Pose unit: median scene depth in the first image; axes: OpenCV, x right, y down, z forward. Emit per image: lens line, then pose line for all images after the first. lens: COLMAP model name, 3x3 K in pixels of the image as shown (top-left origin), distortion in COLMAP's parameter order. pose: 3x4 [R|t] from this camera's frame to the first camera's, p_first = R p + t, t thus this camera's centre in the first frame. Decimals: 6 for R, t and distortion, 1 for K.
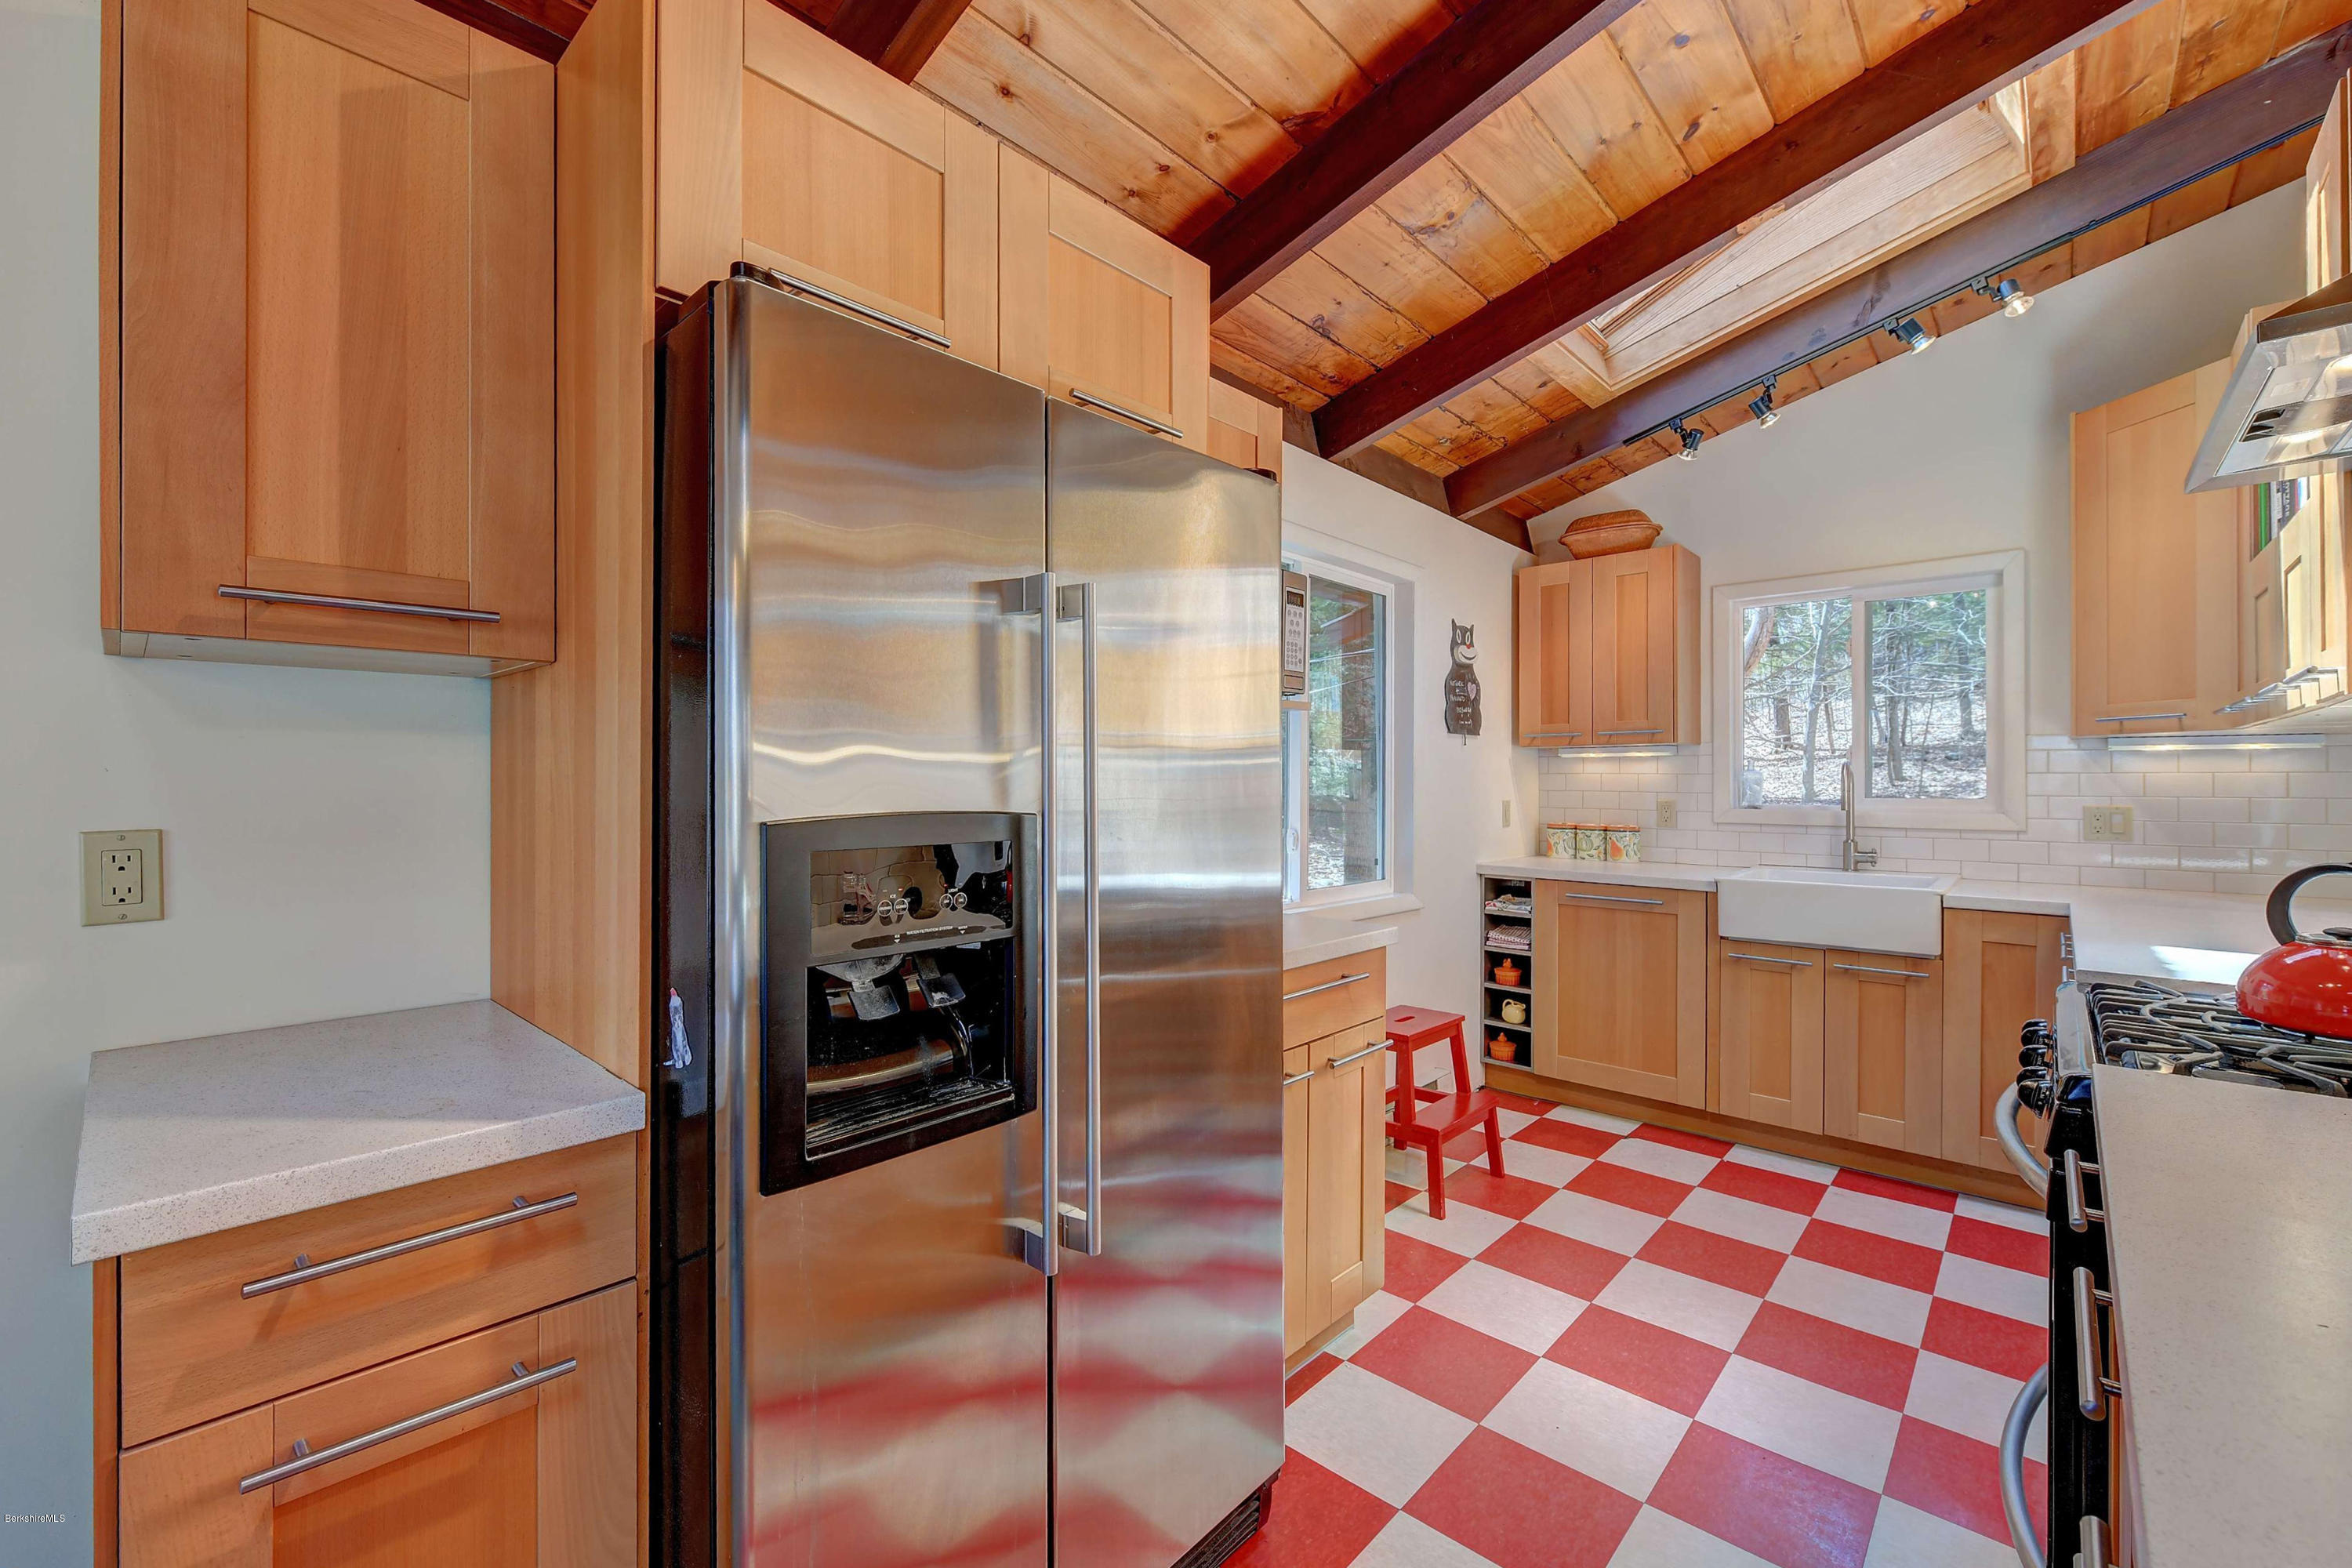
lens RADIAL K [[1000.8, 0, 1216.3], [0, 1000.8, 765.0], [0, 0, 1]] dist [-0.002953, -0.000506]
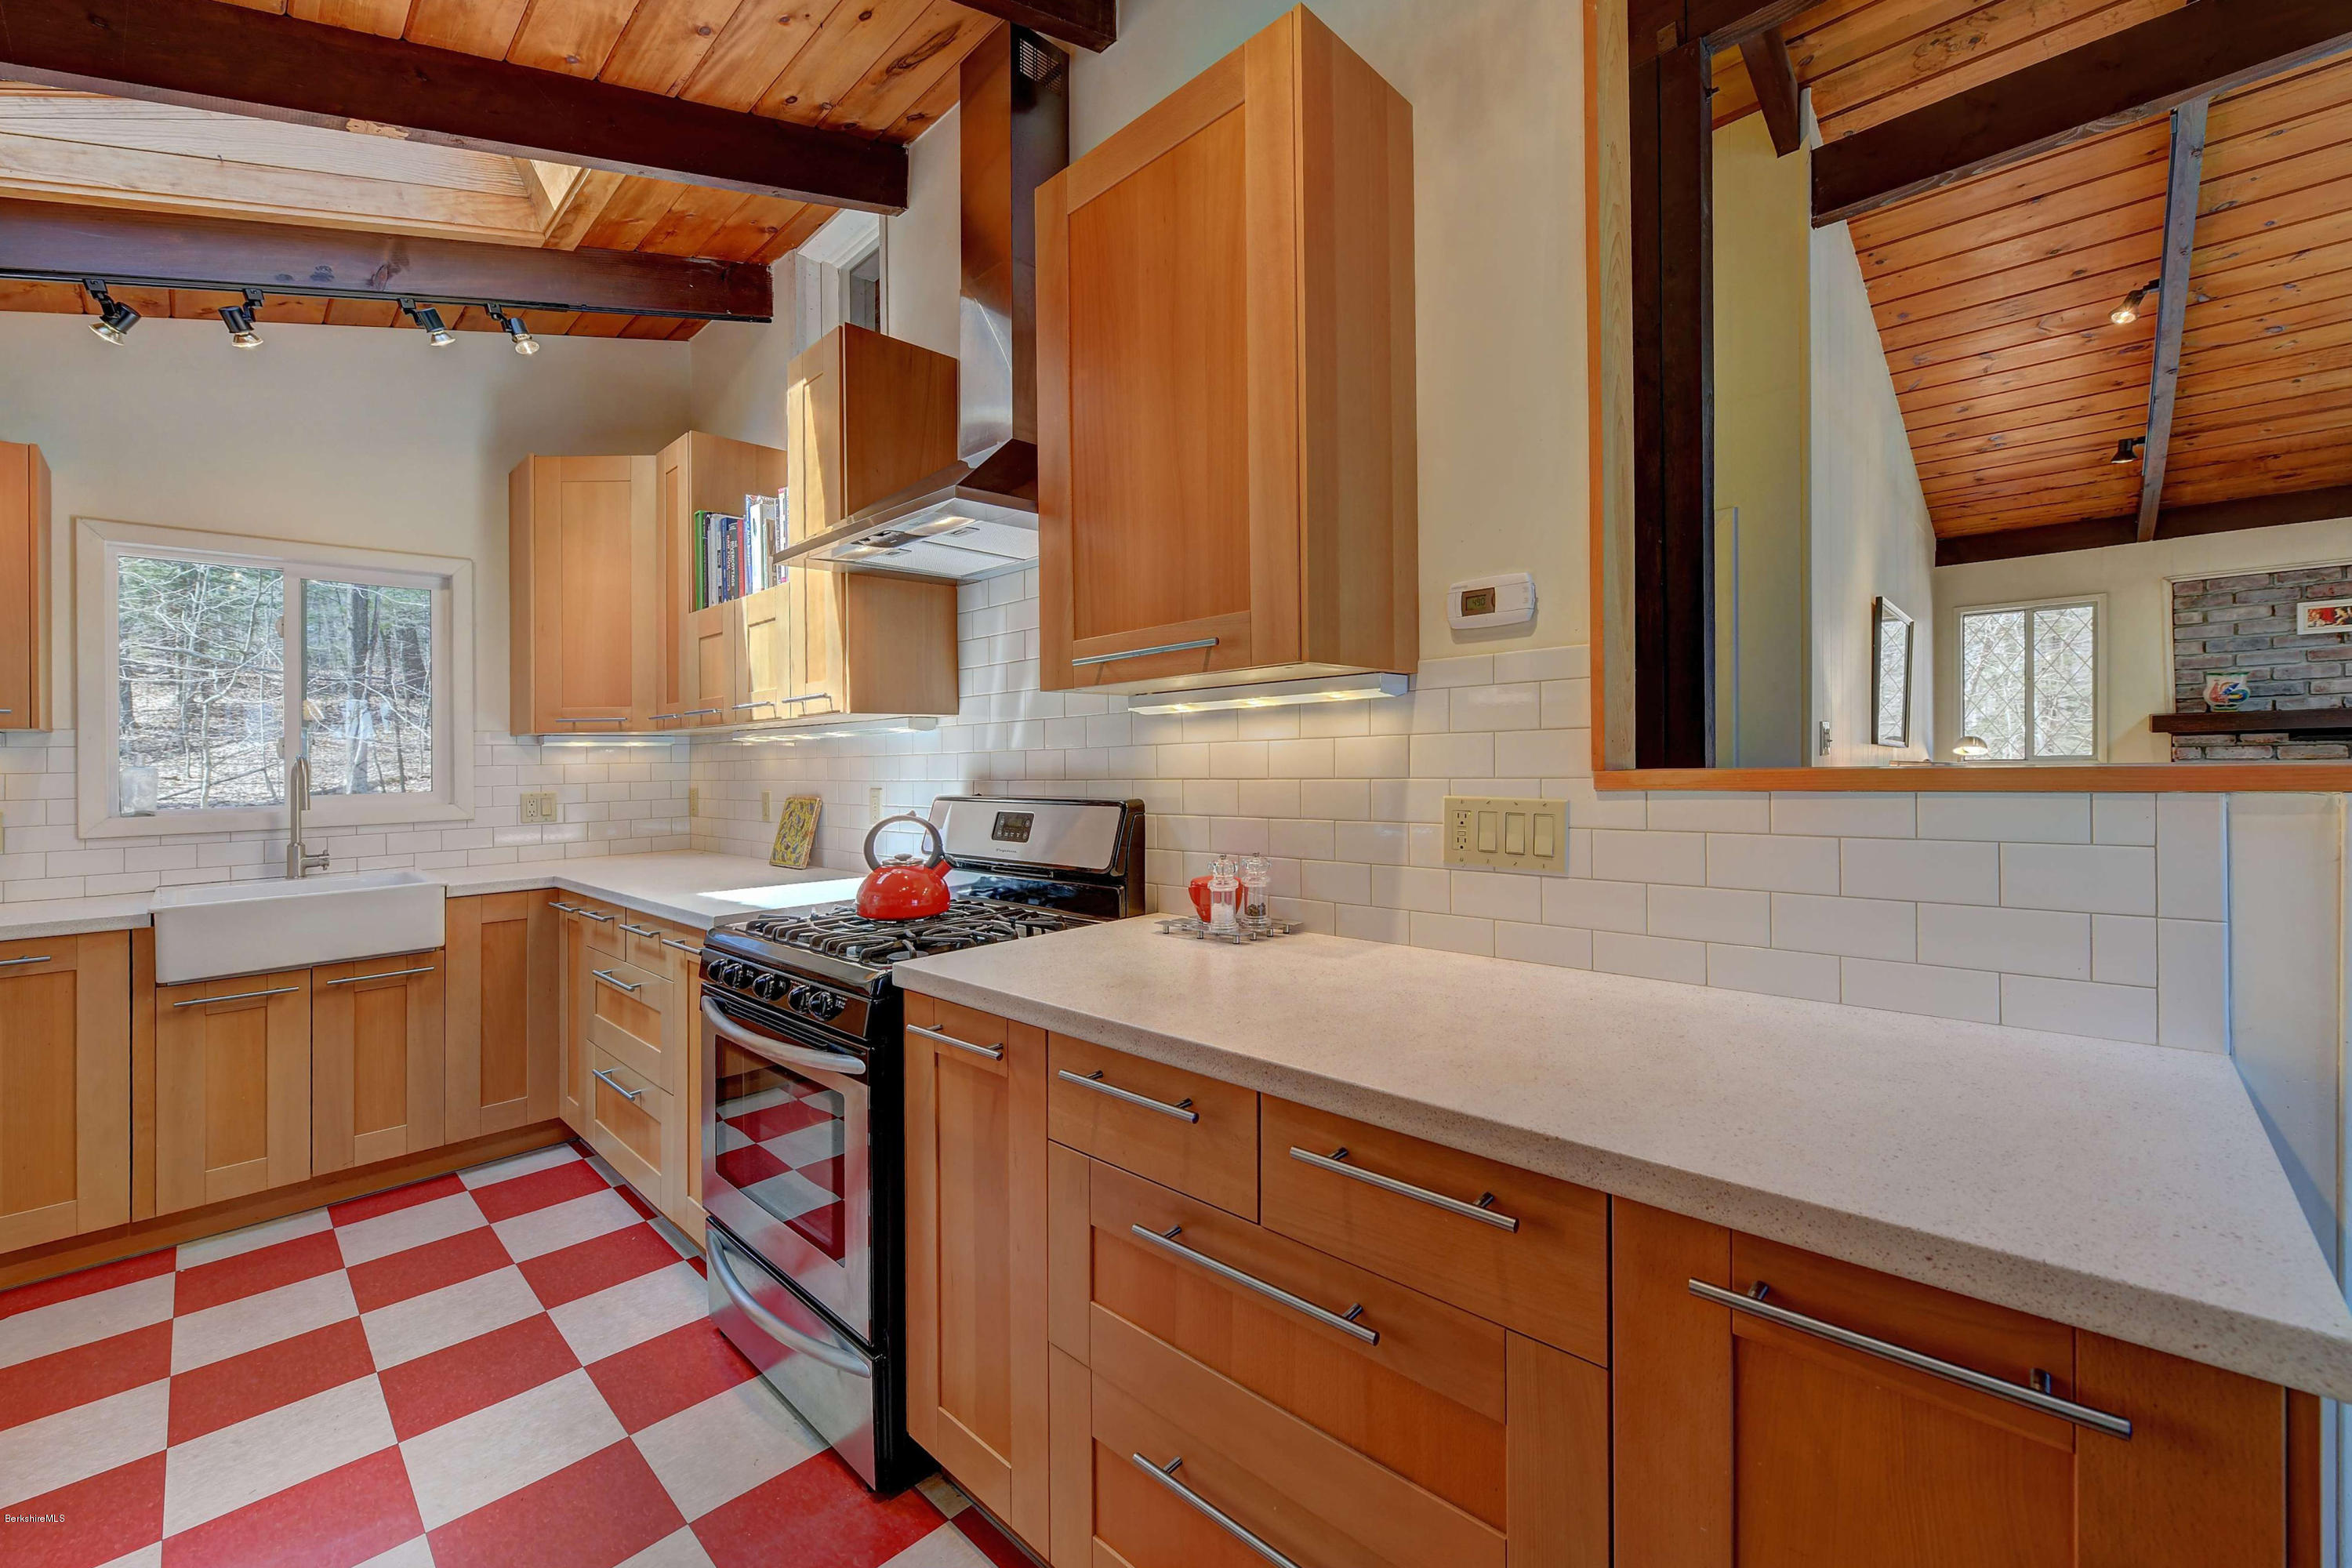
lens RADIAL K [[916.6, 0, 1169.8], [0, 916.6, 759.0], [0, 0, 1]] dist [0.001057, 0.000196]
pose [[0.062741, -0.002375, 0.998027, -0.141905], [0.003904, 0.999990, 0.002134, 0.001207], [-0.998022, 0.003762, 0.062750, 0.178740]]
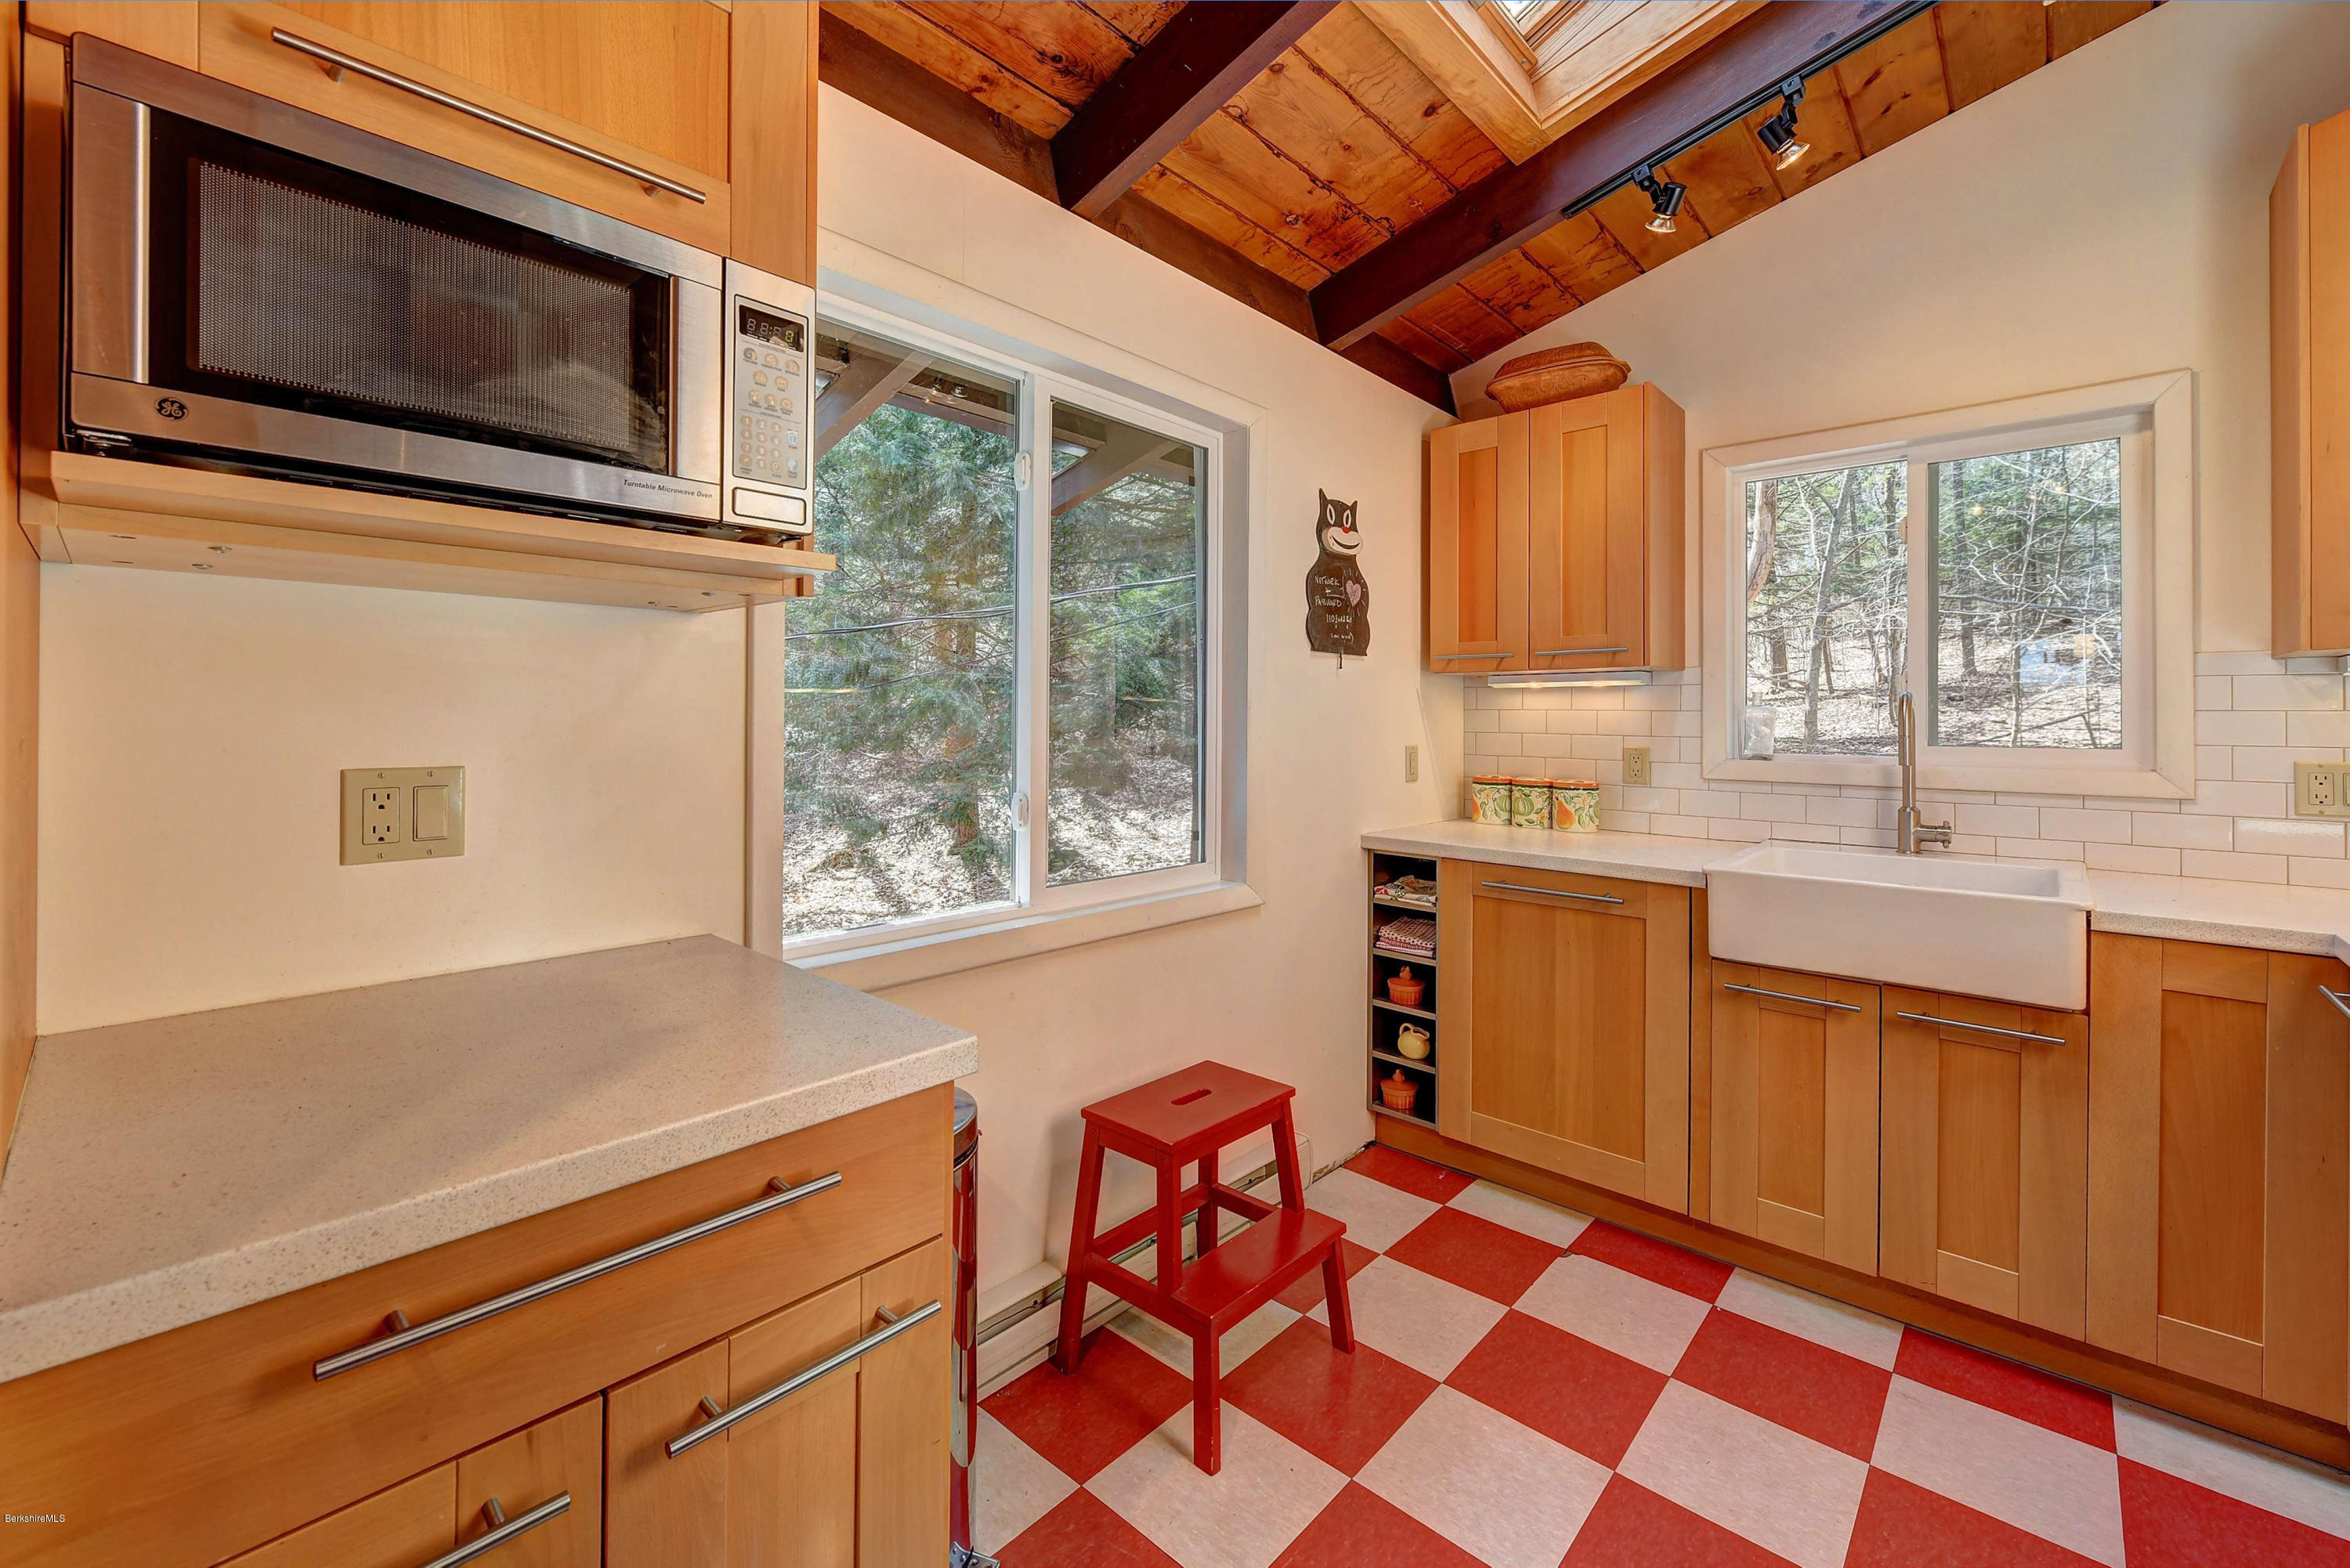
lens RADIAL K [[918.3, 0, 1179.6], [0, 918.3, 698.0], [0, 0, 1]] dist [-0.002576, -0.000495]
pose [[0.998125, 0.003665, -0.061099, 0.183765], [-0.004018, 0.999976, -0.005646, 0.005850], [0.061077, 0.005881, 0.998116, 0.361546]]
